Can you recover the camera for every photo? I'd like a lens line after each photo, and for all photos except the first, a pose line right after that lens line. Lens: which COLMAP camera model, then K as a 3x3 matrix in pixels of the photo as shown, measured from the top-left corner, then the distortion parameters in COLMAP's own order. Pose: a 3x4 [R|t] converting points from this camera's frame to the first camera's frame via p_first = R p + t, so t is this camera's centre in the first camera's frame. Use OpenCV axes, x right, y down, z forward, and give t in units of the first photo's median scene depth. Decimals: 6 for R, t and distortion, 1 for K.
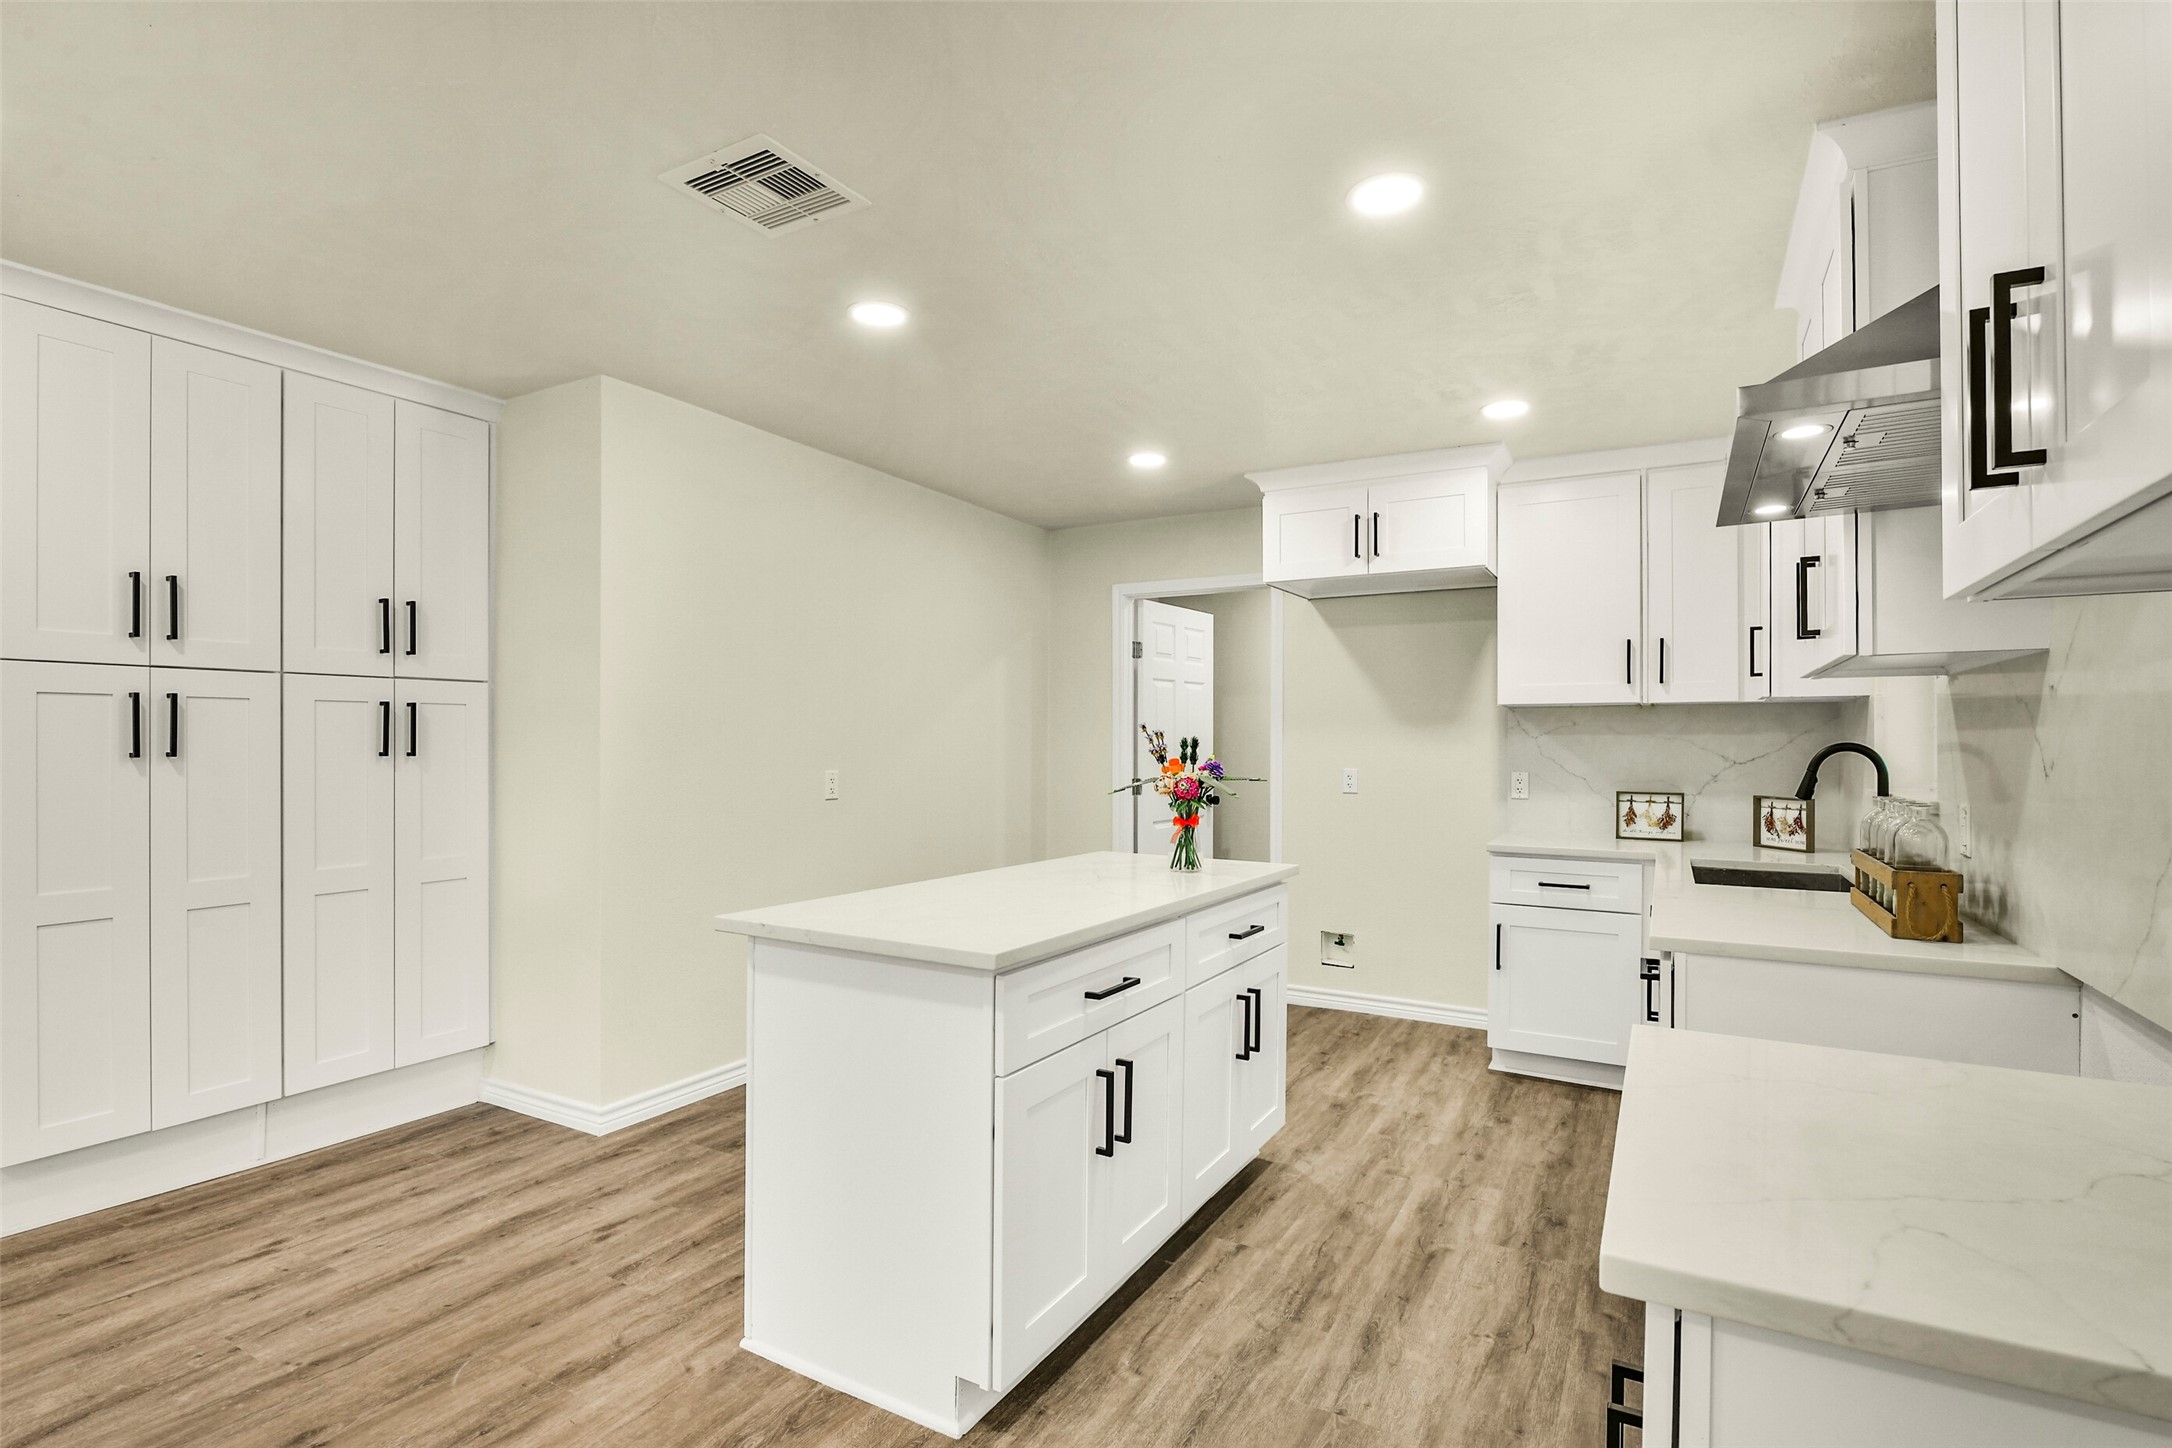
lens RADIAL K [[1023.5, 0, 1087.2], [0, 1023.5, 745.1], [0, 0, 1]] dist [-0.006512, -0.000573]
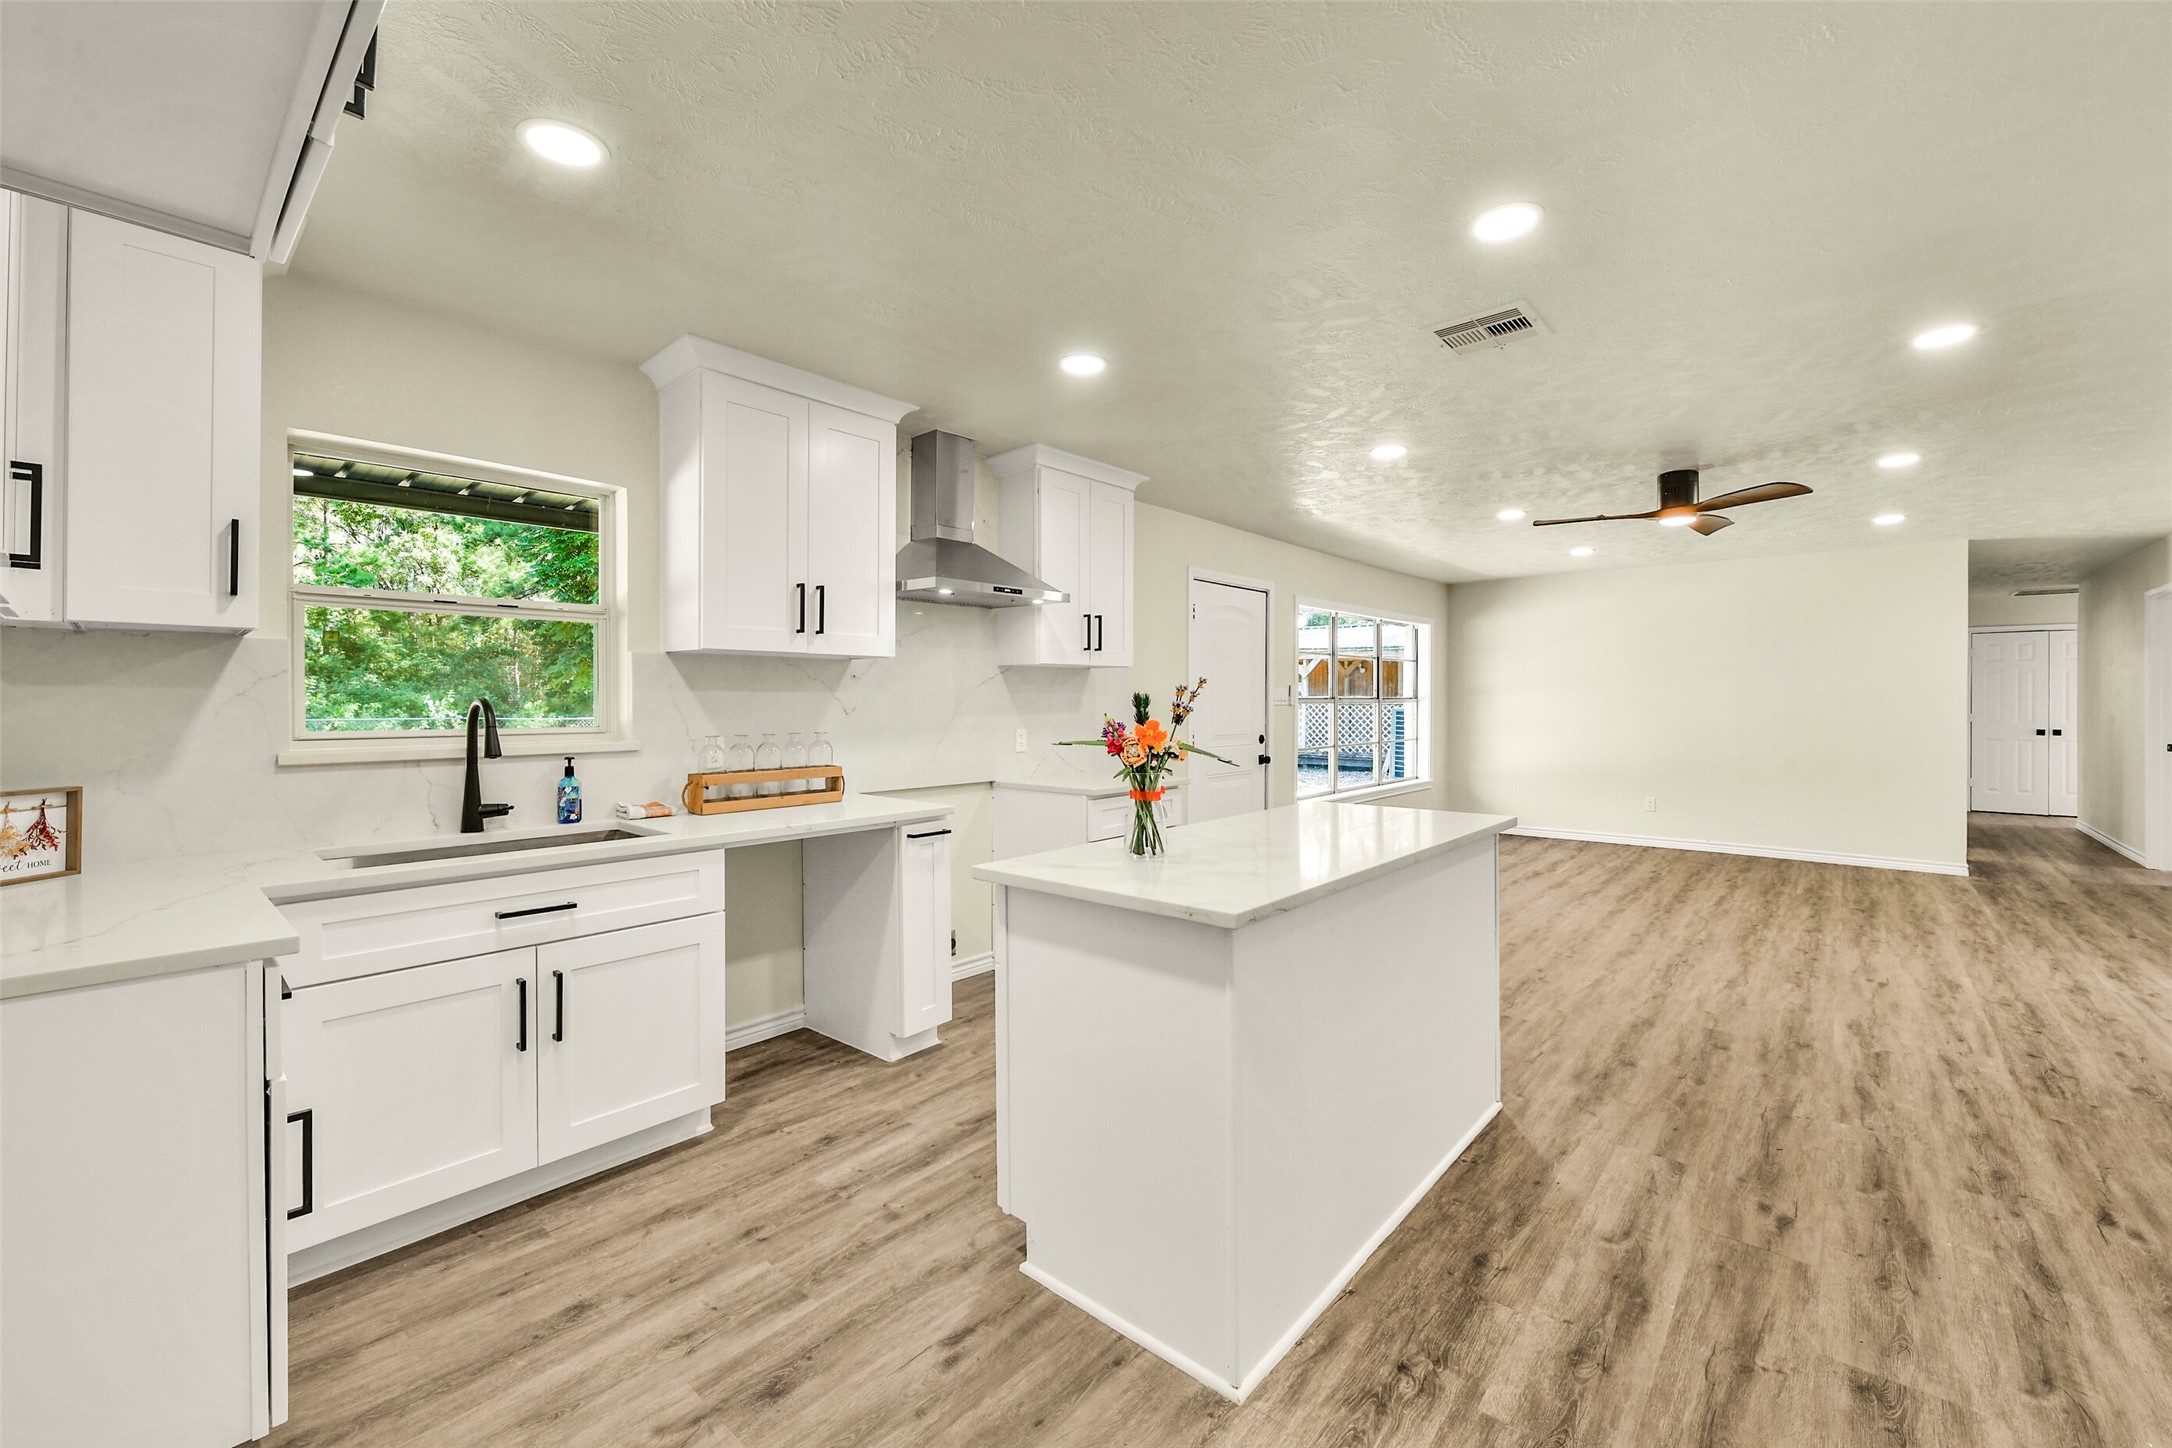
lens RADIAL K [[876.8, 0, 1081.1], [0, 876.8, 700.8], [0, 0, 1]] dist [-0.013809, 0.001780]
pose [[-0.977646, -0.005471, 0.210188, -0.000591], [-0.005491, 0.999985, 0.000490, -0.003406], [-0.210188, -0.000676, -0.977661, 1.544757]]
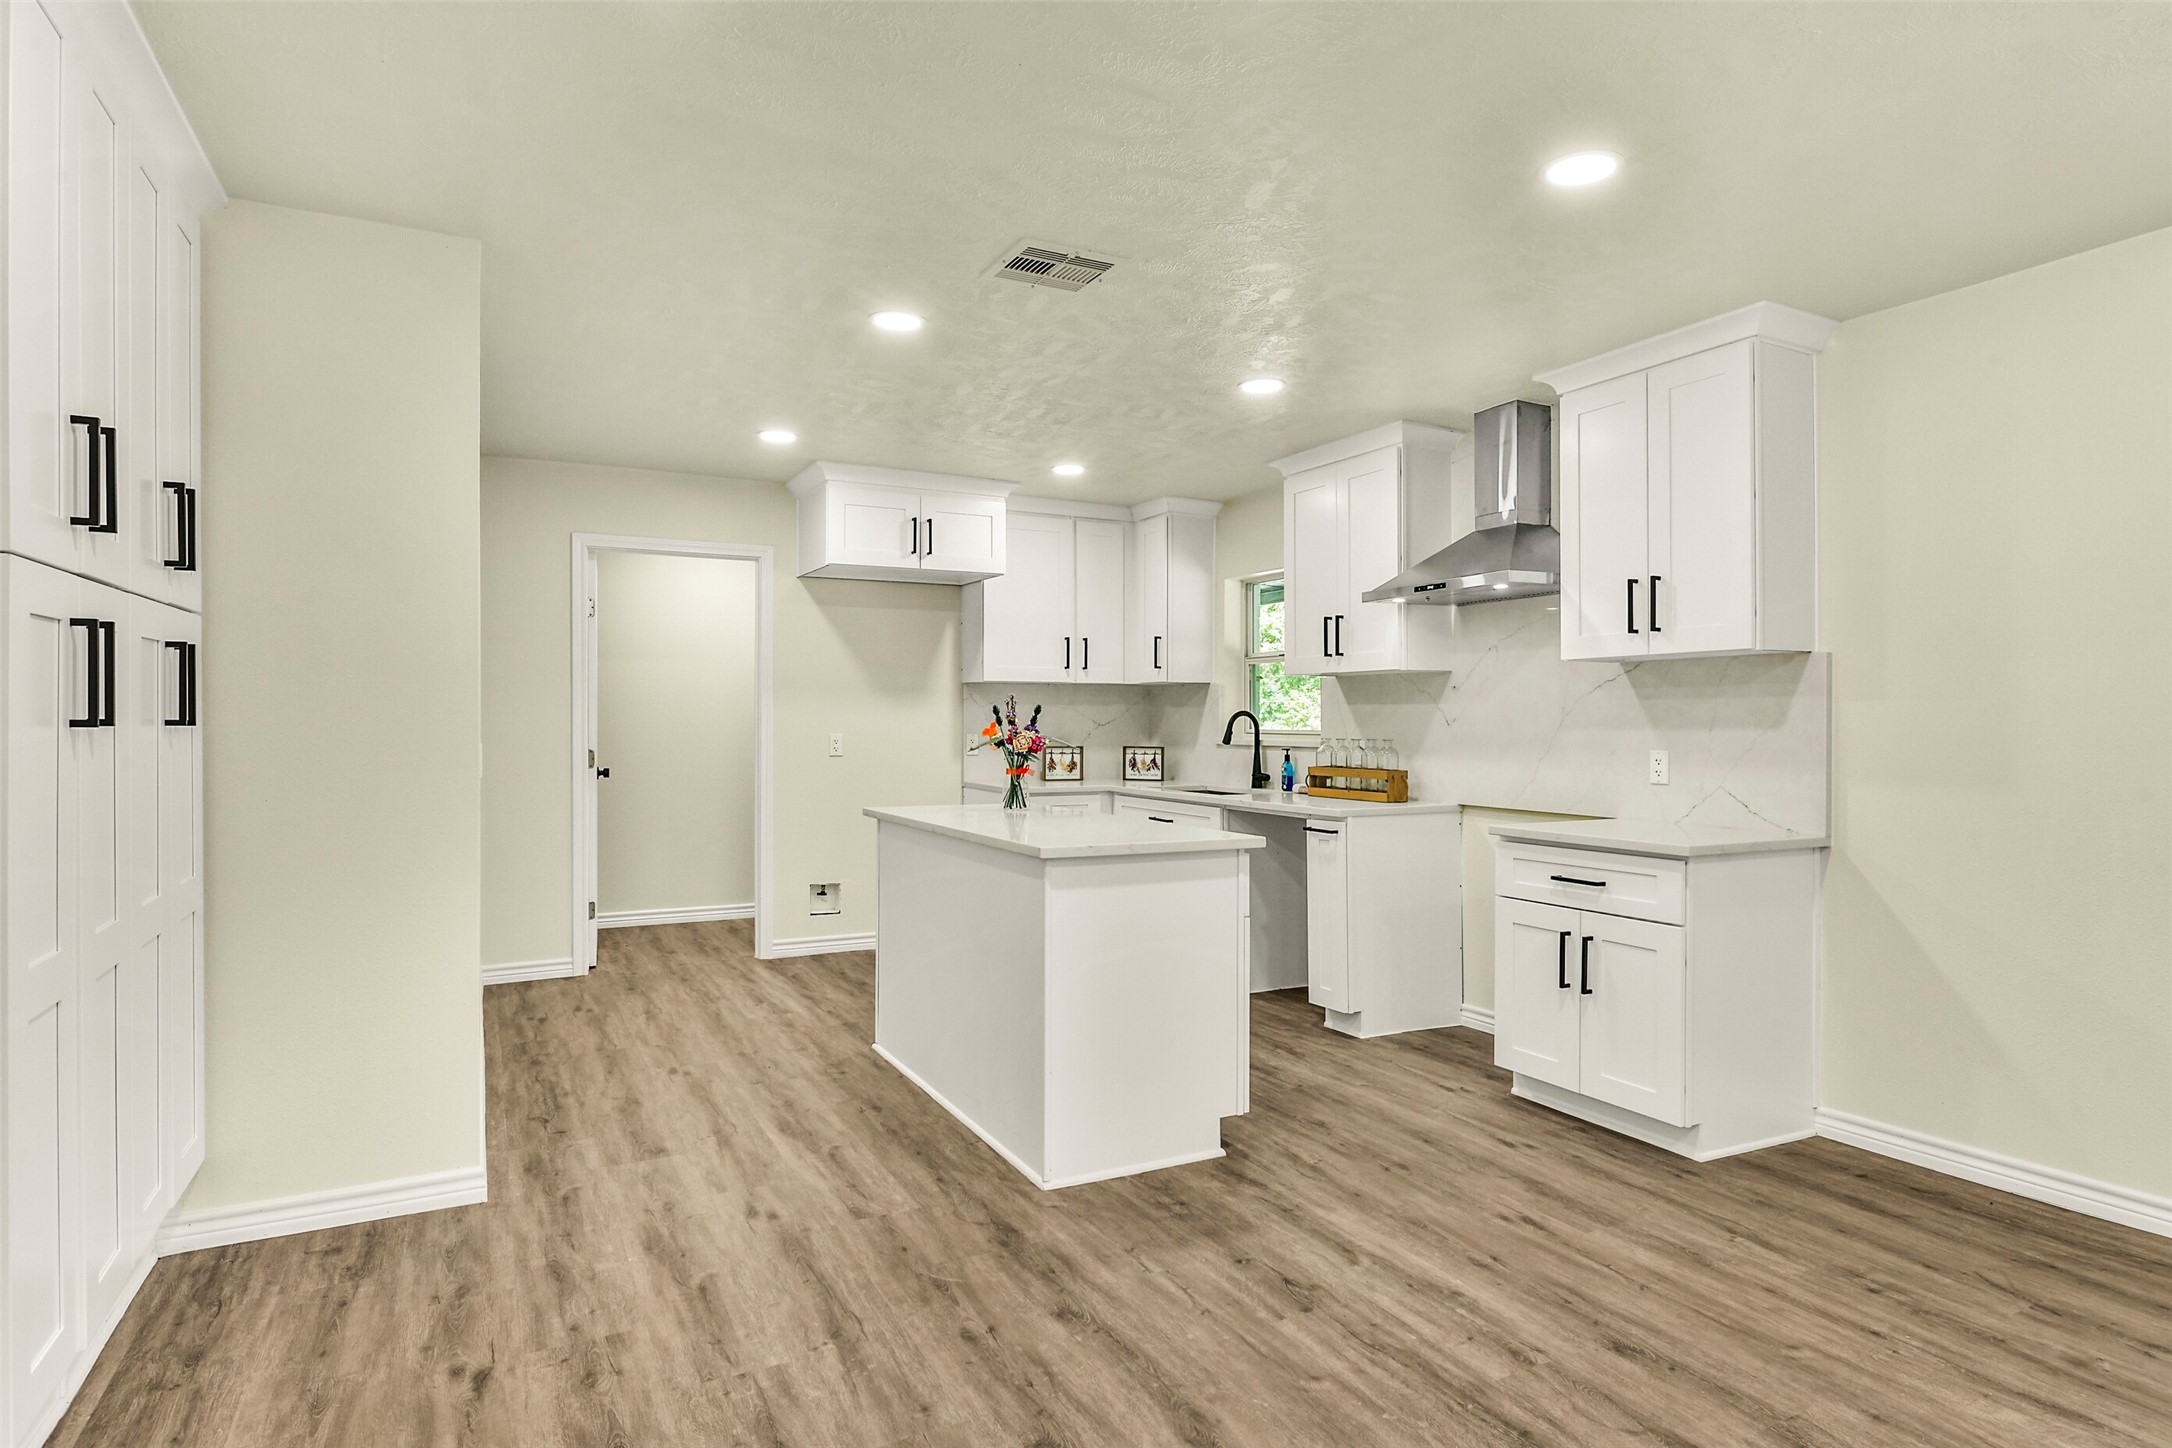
lens RADIAL K [[1177.1, 0, 1091.2], [0, 1177.1, 713.5], [0, 0, 1]] dist [-0.010429, -0.000596]
pose [[0.546564, 0.001710, 0.837416, -0.981803], [-0.001192, 0.999998, -0.001264, 0.003692], [-0.837417, -0.000307, 0.546565, 0.106196]]
